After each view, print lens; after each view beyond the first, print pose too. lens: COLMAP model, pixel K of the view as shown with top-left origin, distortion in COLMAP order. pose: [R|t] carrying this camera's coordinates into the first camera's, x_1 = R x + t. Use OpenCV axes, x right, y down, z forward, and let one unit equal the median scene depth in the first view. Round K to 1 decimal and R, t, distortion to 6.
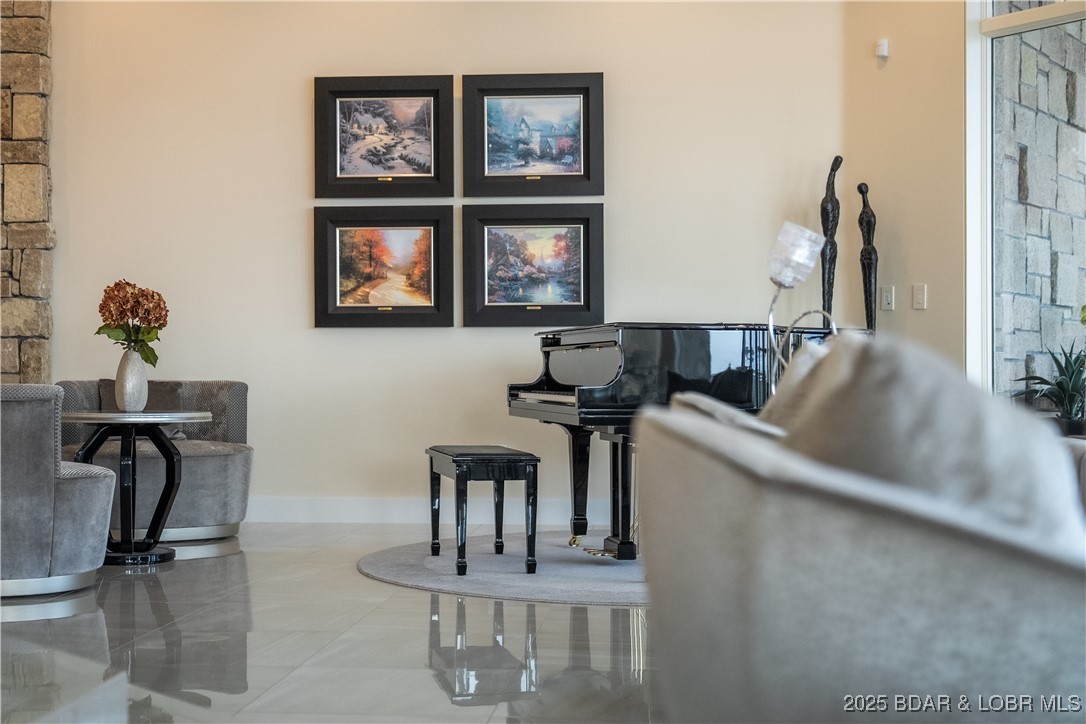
lens RADIAL K [[1540.2, 0, 541.1], [0, 1540.2, 366.1], [0, 0, 1]] dist [0.057296, 0.000000]
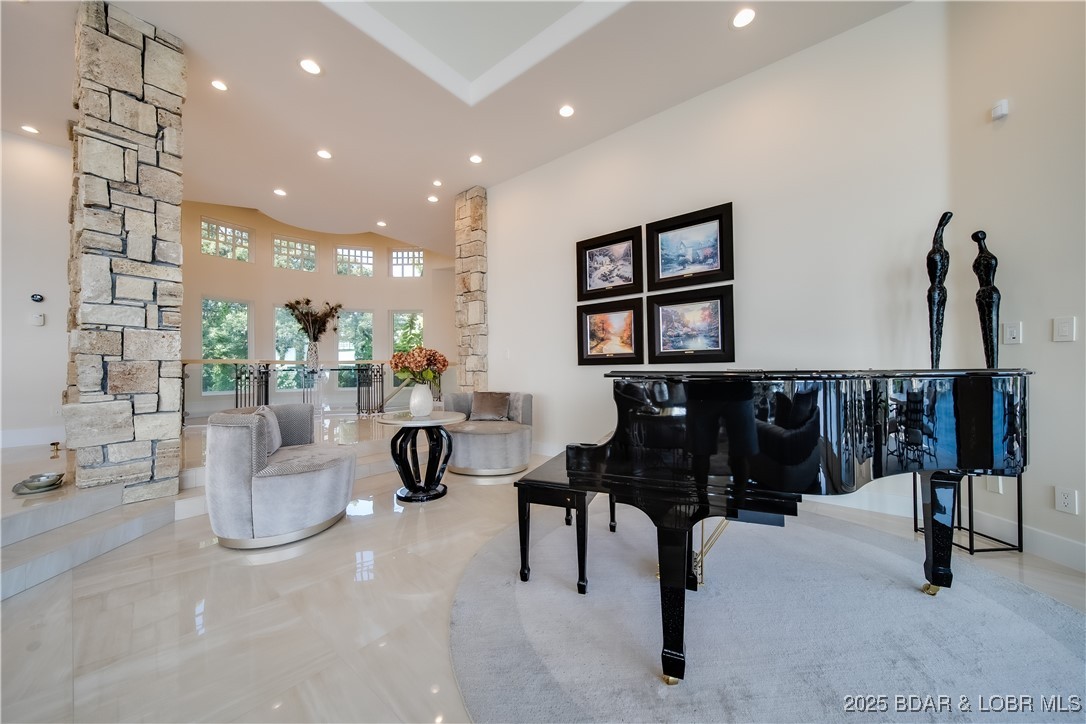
lens RADIAL K [[387.0, 0, 534.7], [0, 387.0, 367.5], [0, 0, 1]] dist [0.000410, -0.000663]
pose [[0.832817, -0.011118, -0.553437, 0.088499], [0.009065, 0.999938, -0.006446, -0.019876], [0.553474, 0.000351, 0.832866, 0.552067]]
